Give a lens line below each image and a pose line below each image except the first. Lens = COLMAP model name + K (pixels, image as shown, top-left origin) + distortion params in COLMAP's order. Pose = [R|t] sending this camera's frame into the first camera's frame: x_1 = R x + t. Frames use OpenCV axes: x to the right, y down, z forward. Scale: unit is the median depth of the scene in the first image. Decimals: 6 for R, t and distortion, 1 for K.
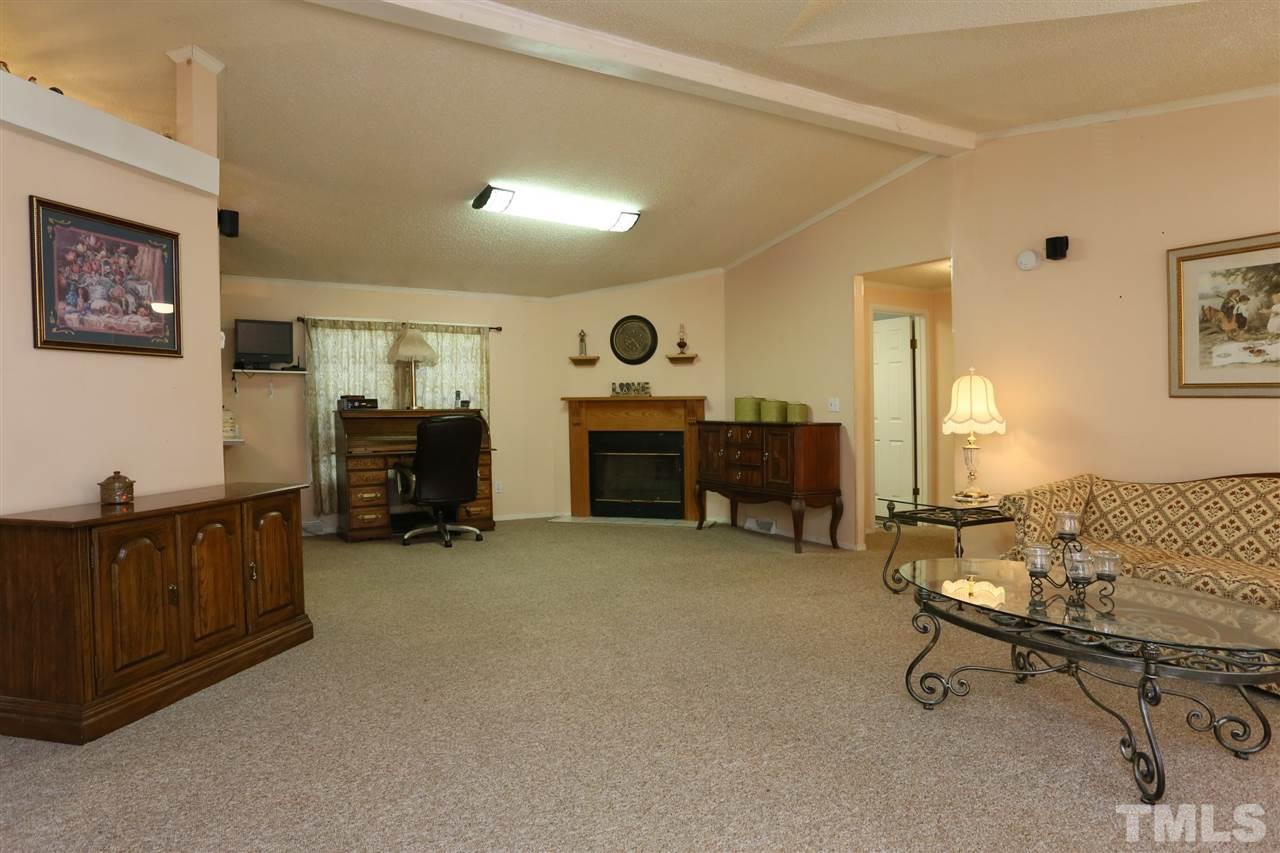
lens RADIAL K [[779.8, 0, 641.1], [0, 779.8, 407.6], [0, 0, 1]] dist [-0.033689, 0.001675]
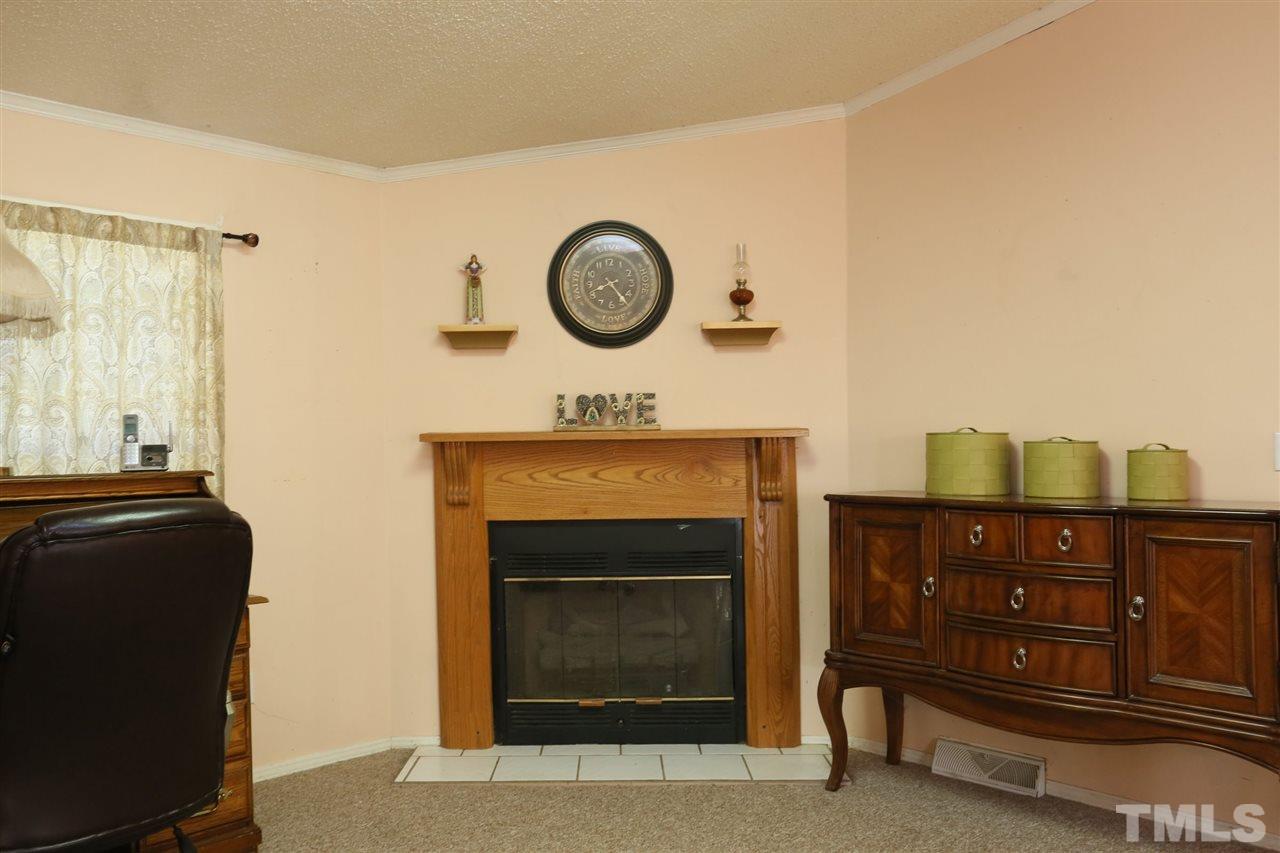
lens RADIAL K [[1041.8, 0, 590.3], [0, 1041.8, 424.7], [0, 0, 1]] dist [0.002941, 0.004852]
pose [[0.973480, -0.003384, 0.228748, -0.143943], [0.007878, 0.999793, -0.018737, -0.007711], [-0.228637, 0.020042, 0.973305, 0.519719]]
